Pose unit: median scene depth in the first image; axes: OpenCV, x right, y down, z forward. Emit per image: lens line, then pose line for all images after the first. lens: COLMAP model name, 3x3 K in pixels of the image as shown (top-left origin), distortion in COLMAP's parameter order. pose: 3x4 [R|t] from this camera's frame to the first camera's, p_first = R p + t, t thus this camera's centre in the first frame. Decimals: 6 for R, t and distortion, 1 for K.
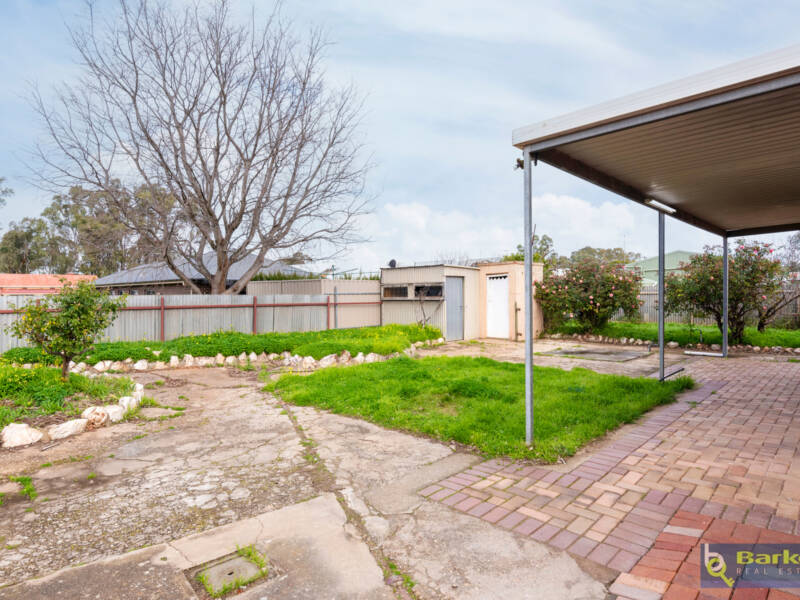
lens RADIAL K [[450.2, 0, 399.4], [0, 450.2, 297.7], [0, 0, 1]] dist [0.000431, 0.000025]
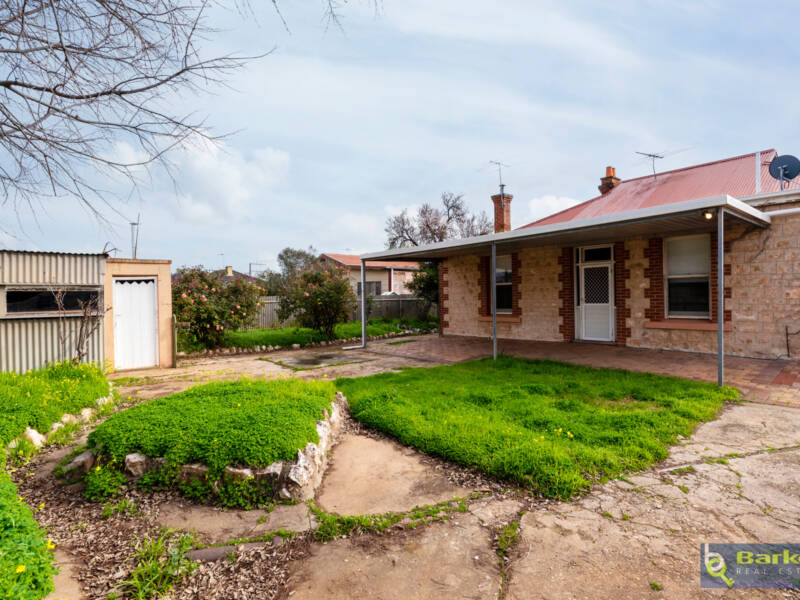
lens RADIAL K [[402.9, 0, 399.3], [0, 402.9, 299.3], [0, 0, 1]] dist [0.000149, 0.000485]
pose [[0.114596, 0.006155, 0.993393, -0.373657], [0.018469, 0.999795, -0.008325, -0.004574], [-0.993240, 0.019301, 0.114459, 0.555361]]
